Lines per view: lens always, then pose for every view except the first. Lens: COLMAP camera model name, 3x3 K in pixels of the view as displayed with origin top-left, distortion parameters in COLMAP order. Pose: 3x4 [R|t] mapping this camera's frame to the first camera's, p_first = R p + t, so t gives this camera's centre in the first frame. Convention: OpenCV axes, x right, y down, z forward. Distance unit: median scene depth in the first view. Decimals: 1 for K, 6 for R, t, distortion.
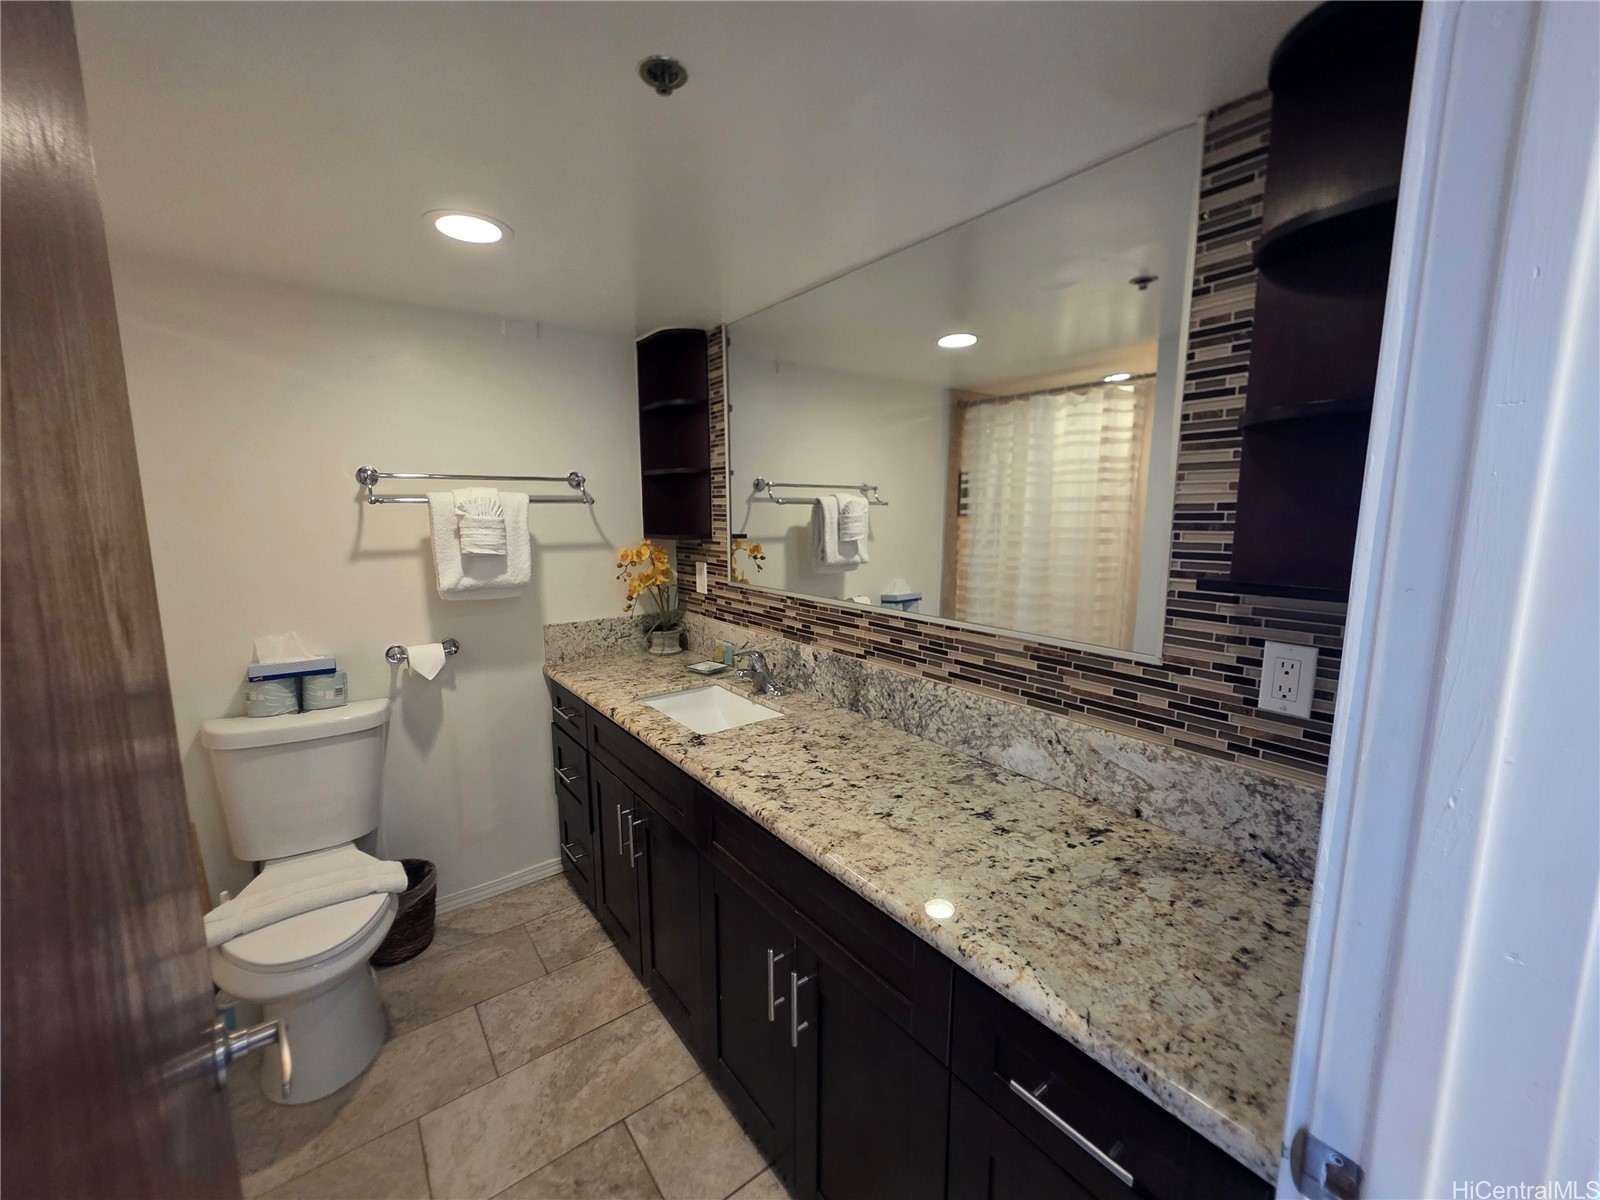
lens RADIAL K [[640.3, 0, 801.0], [0, 640.3, 601.8], [0, 0, 1]] dist [0.000068, 0.000857]
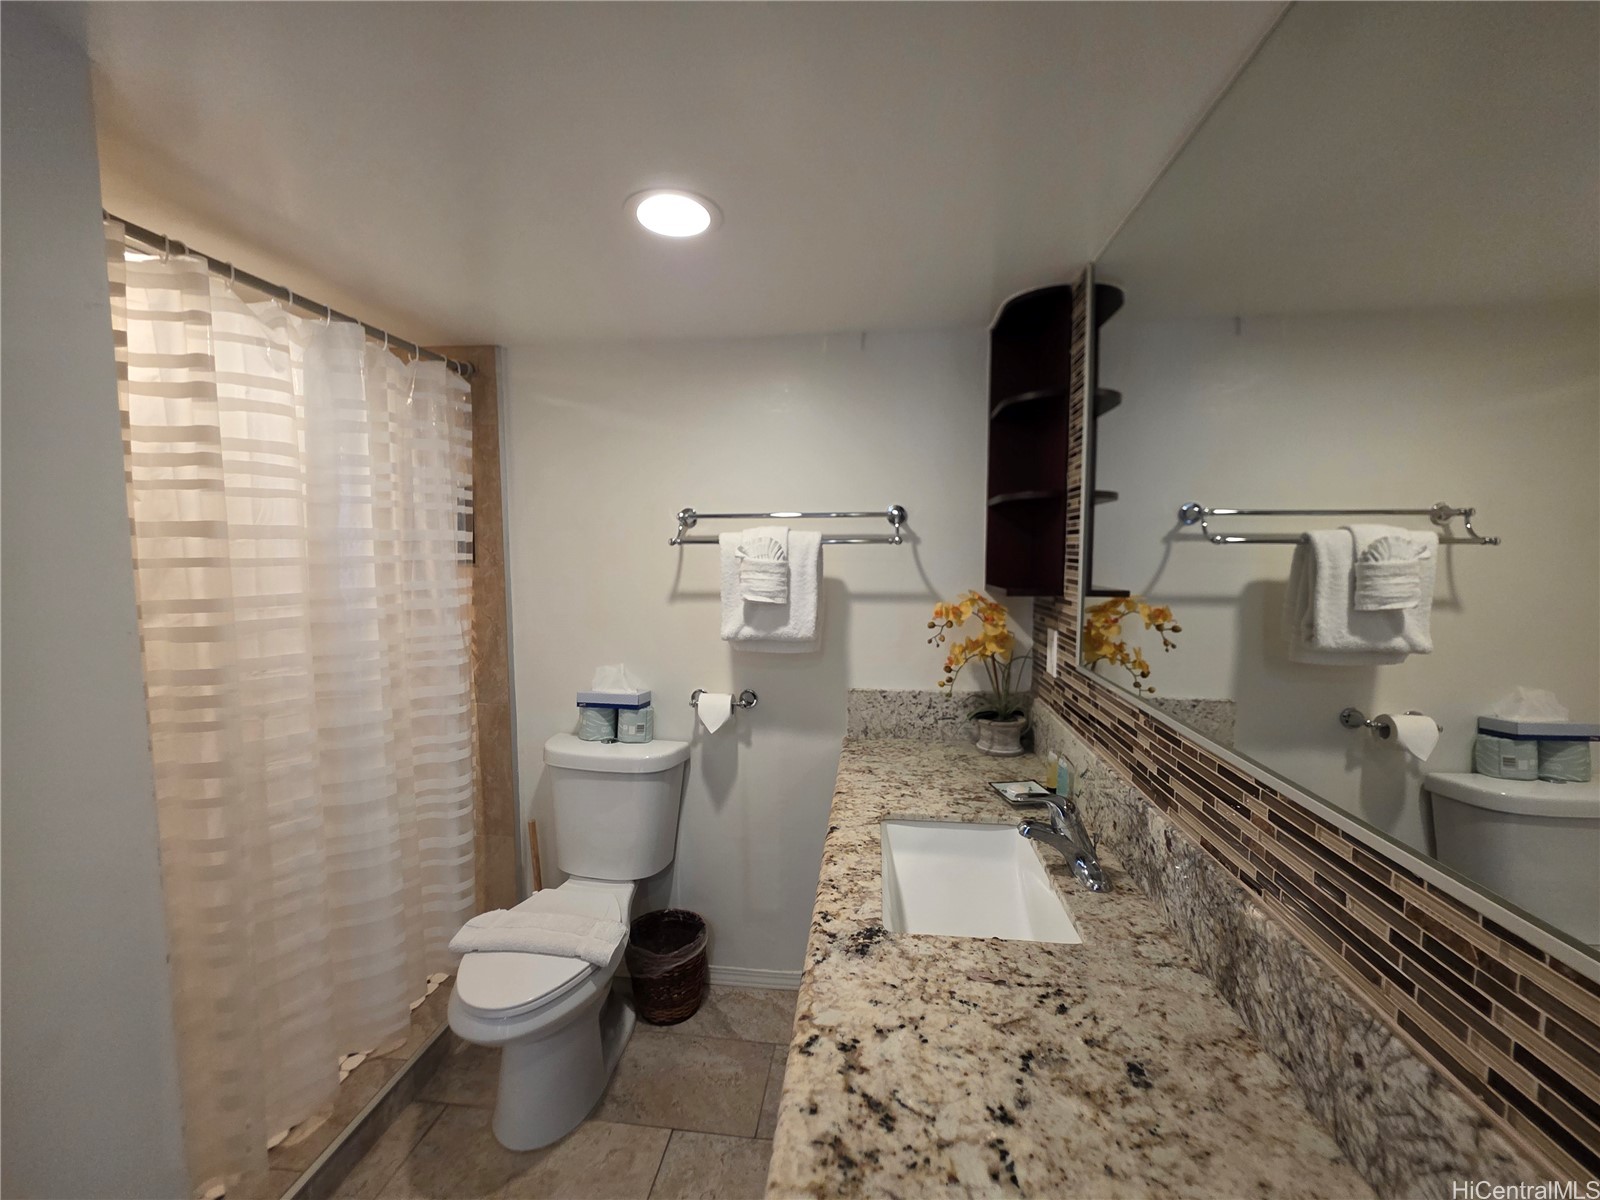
lens RADIAL K [[640.3, 0, 801.0], [0, 640.3, 601.8], [0, 0, 1]] dist [0.000068, 0.000857]
pose [[0.716738, 0.056181, -0.695076, 0.147727], [-0.102056, 0.994468, -0.024855, -0.056836], [0.689834, 0.088751, 0.718507, 0.398578]]
